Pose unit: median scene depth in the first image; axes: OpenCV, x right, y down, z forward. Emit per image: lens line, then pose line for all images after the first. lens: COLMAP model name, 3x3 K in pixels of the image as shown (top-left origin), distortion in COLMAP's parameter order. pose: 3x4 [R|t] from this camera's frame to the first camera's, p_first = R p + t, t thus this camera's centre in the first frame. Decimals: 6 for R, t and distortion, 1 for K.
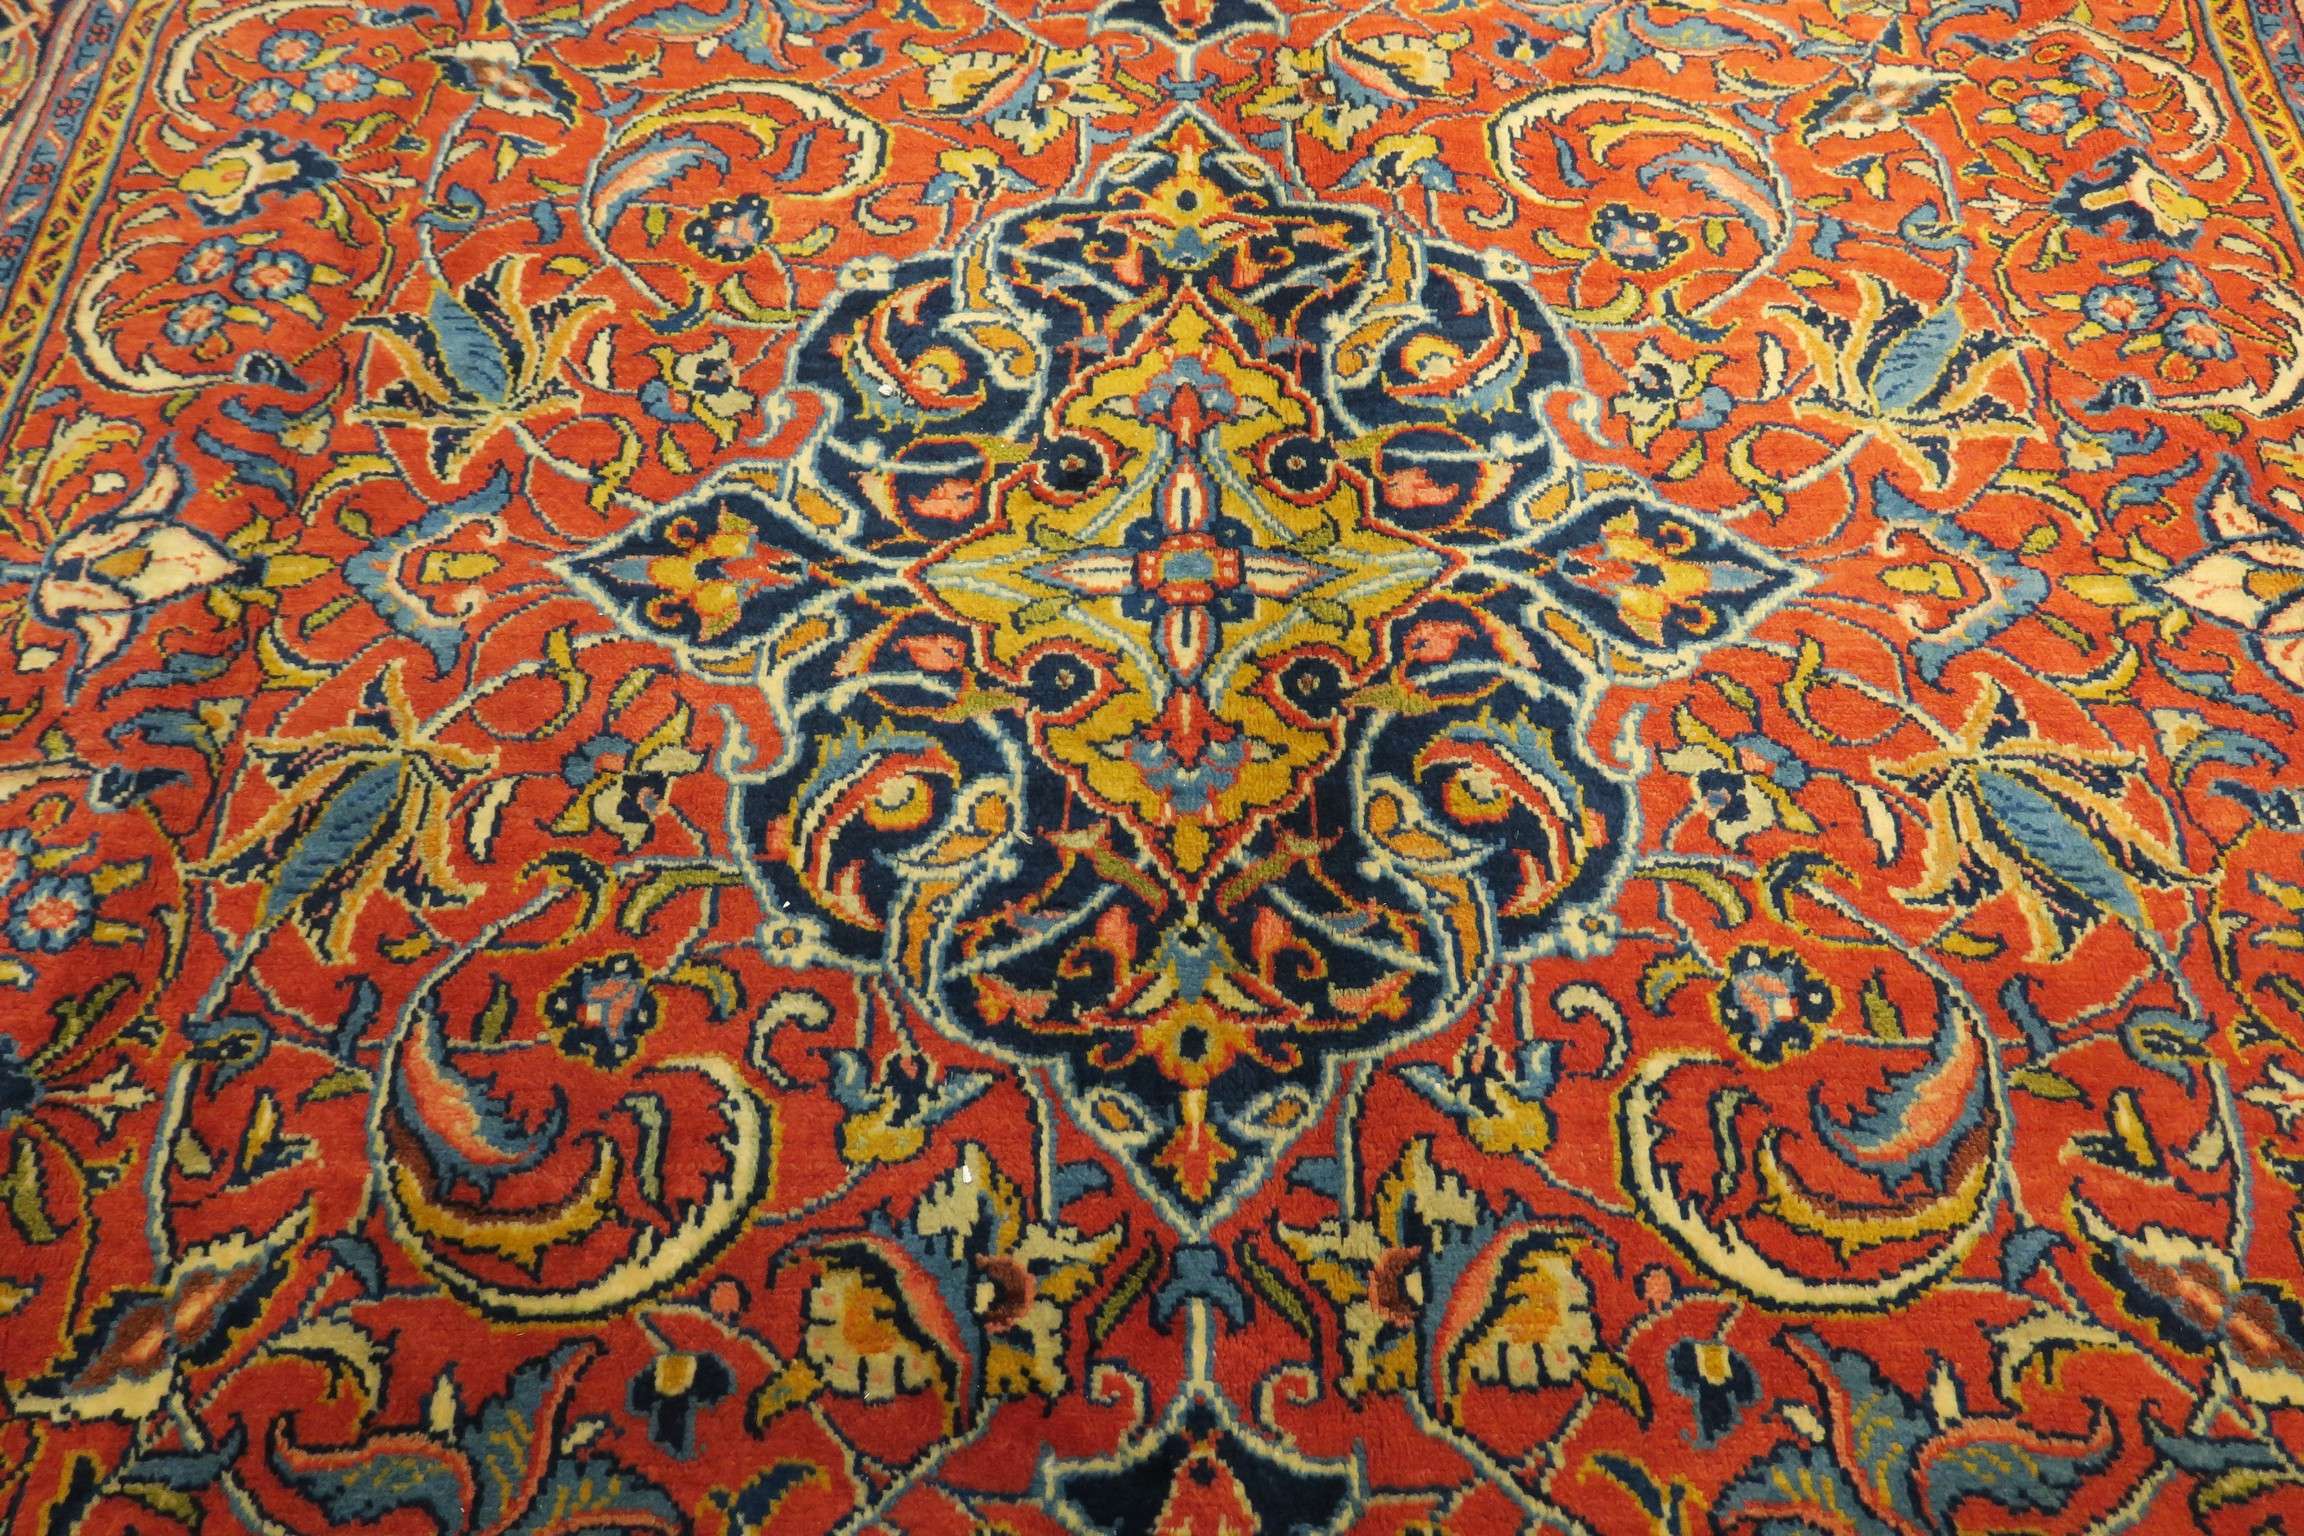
lens RADIAL K [[1581.5, 0, 1140.6], [0, 1581.5, 763.3], [0, 0, 1]] dist [-0.008503, -0.006009]
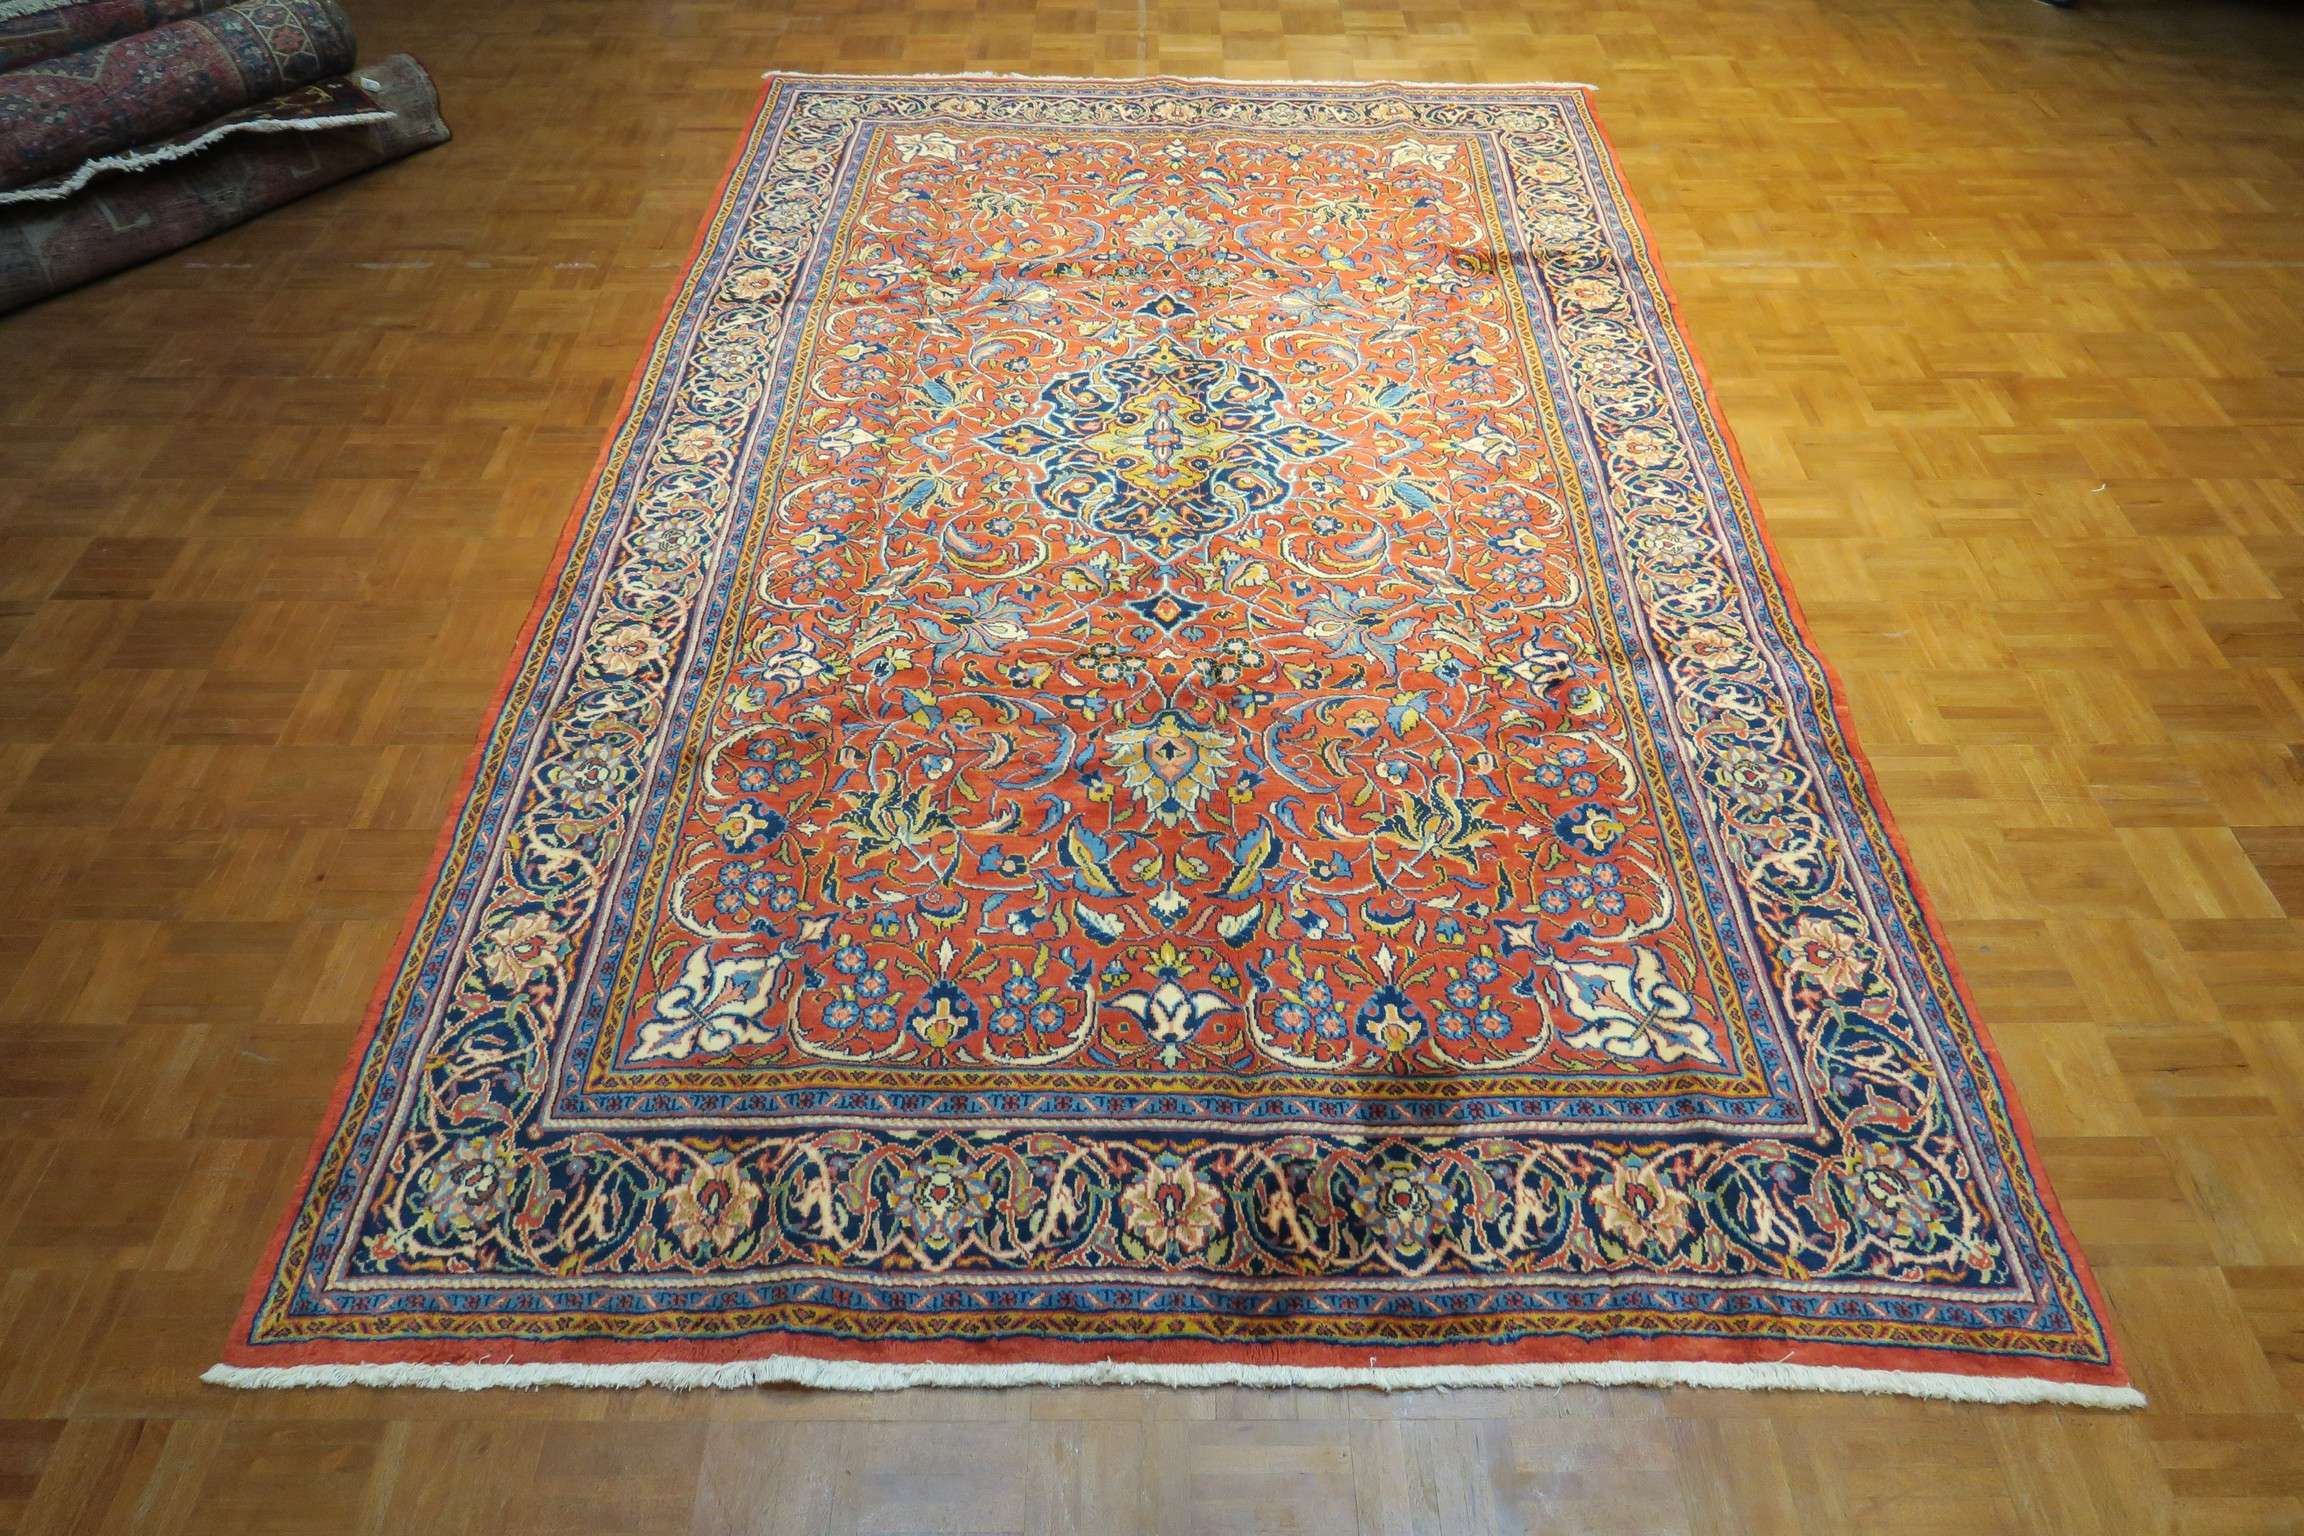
lens RADIAL K [[1596.6, 0, 1143.0], [0, 1596.6, 768.8], [0, 0, 1]] dist [-0.023660, 0.006811]
pose [[0.999995, -0.000826, -0.002971, -0.004266], [-0.000067, 0.957415, -0.288714, 1.558278], [0.003083, 0.288713, 0.957411, -2.079389]]
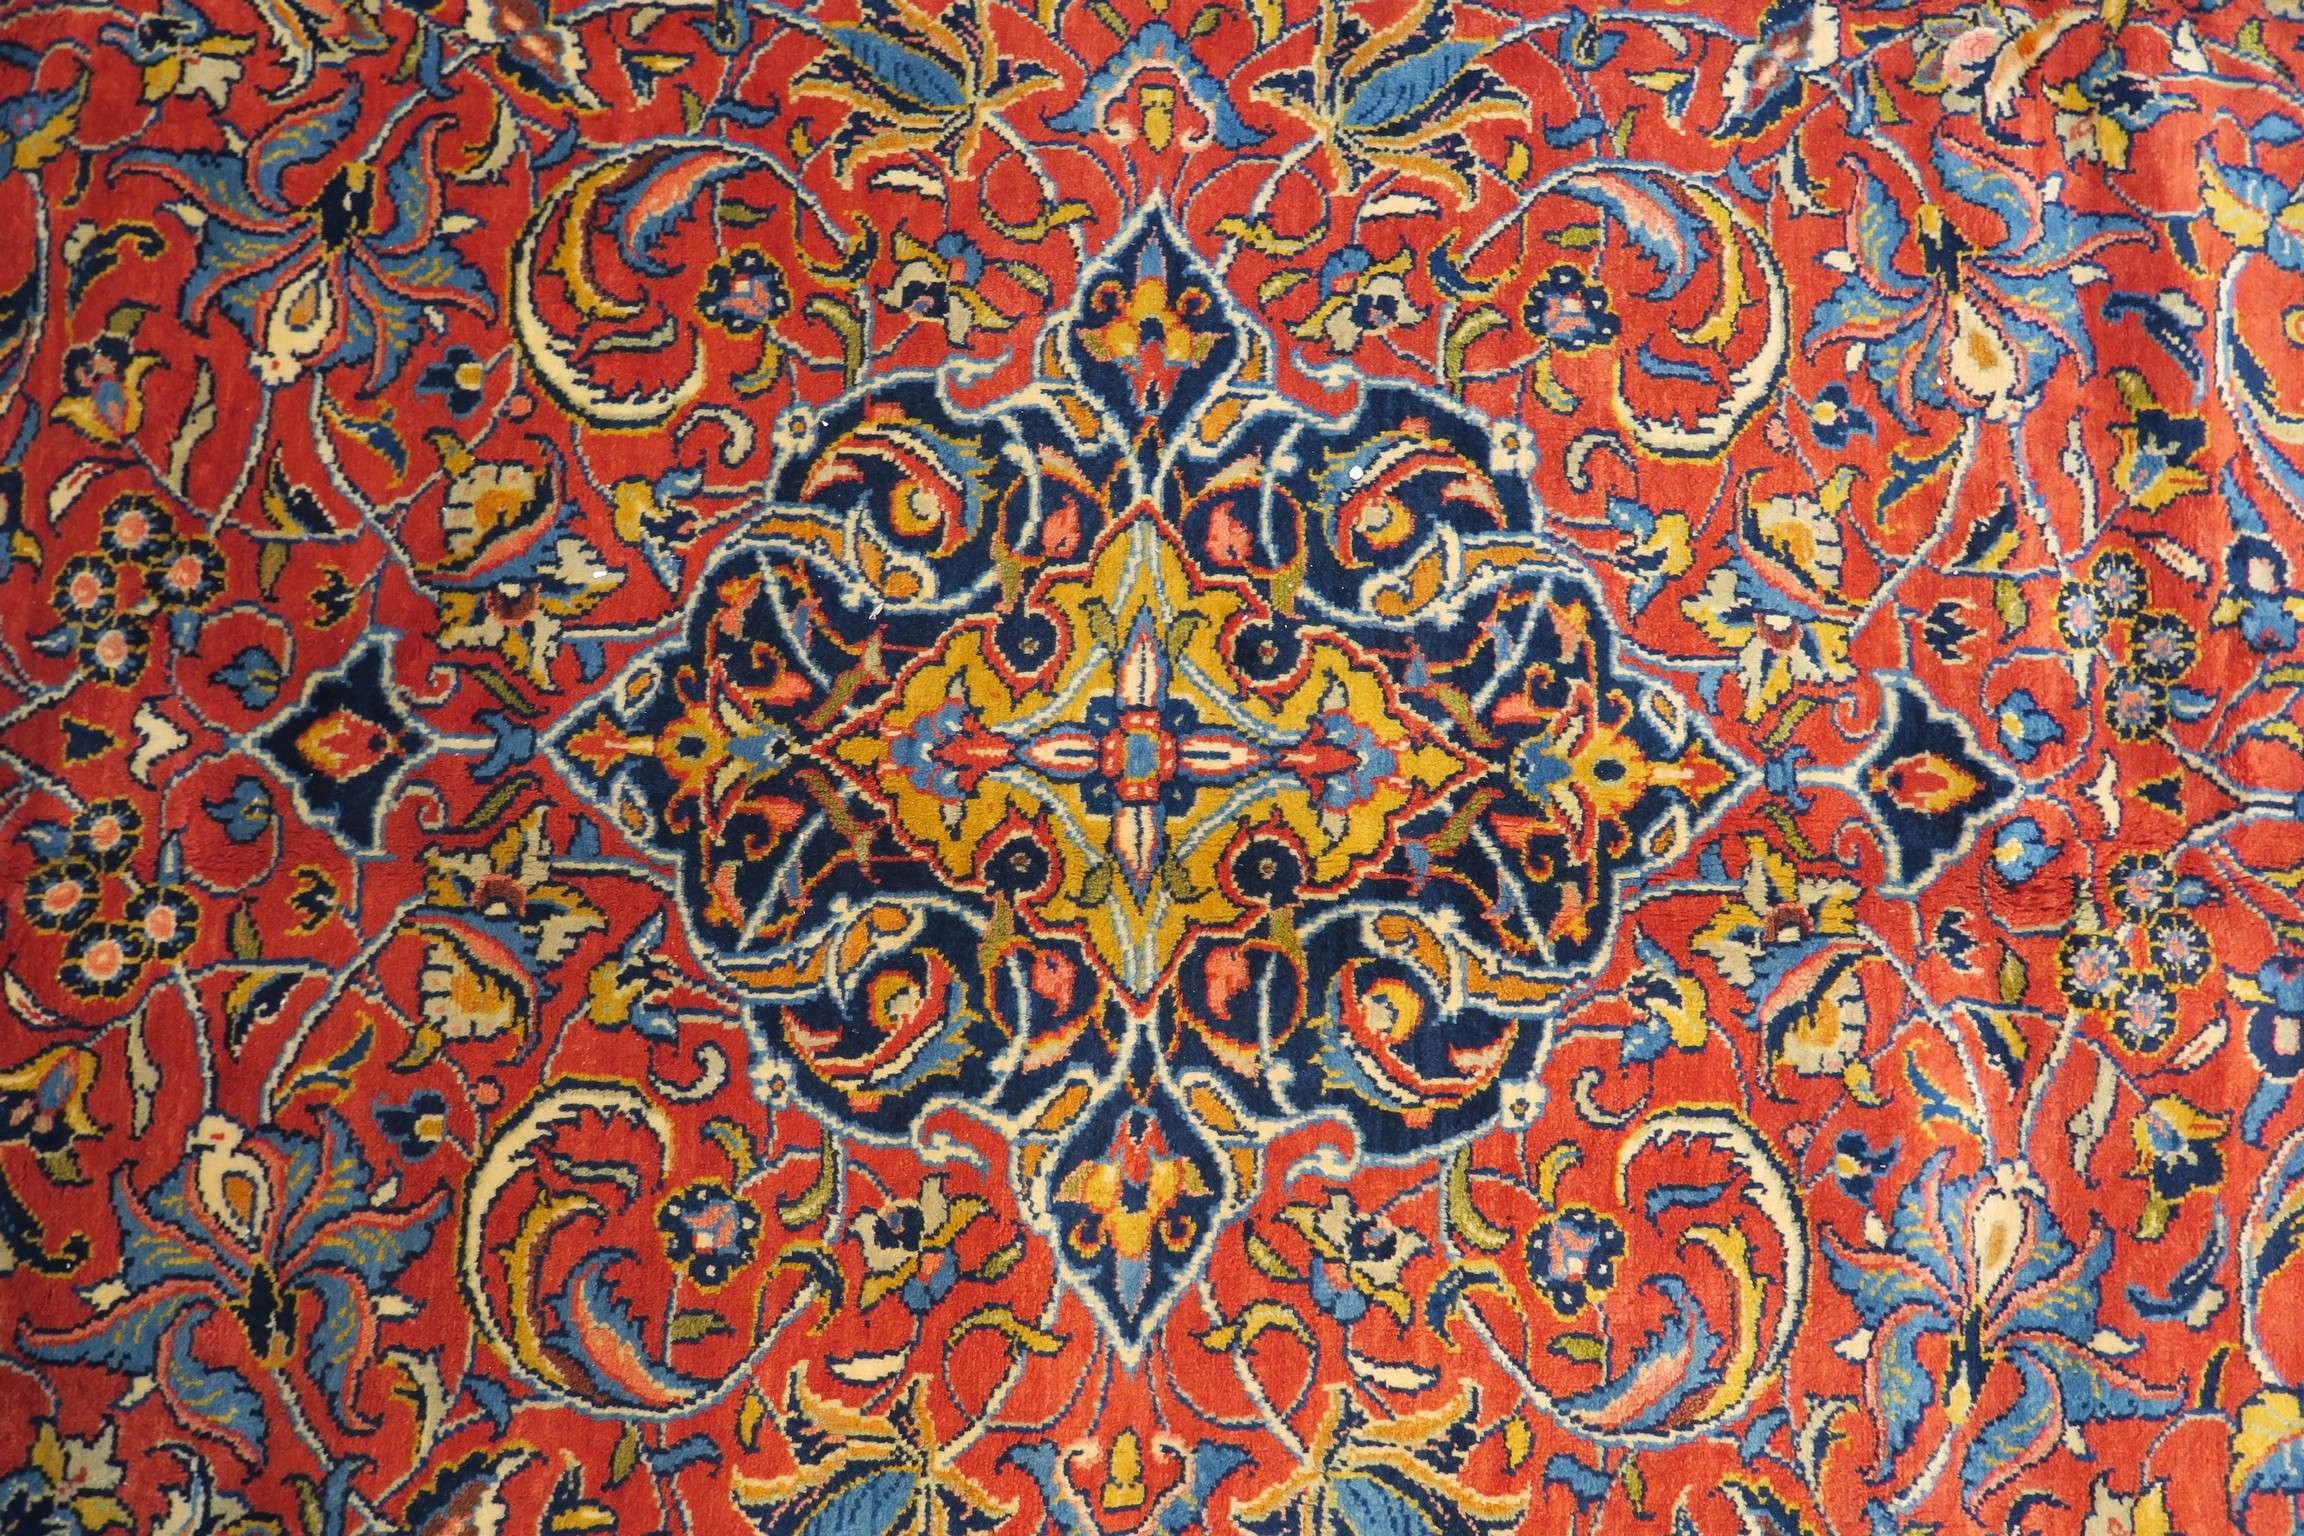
lens RADIAL K [[1592.3, 0, 1145.2], [0, 1592.3, 763.5], [0, 0, 1]] dist [-0.017541, 0.006002]
pose [[-0.017797, 0.992642, -0.119774, 0.169142], [-0.892790, 0.038153, 0.448855, -0.629916], [0.450122, 0.114922, 0.885541, 0.044170]]
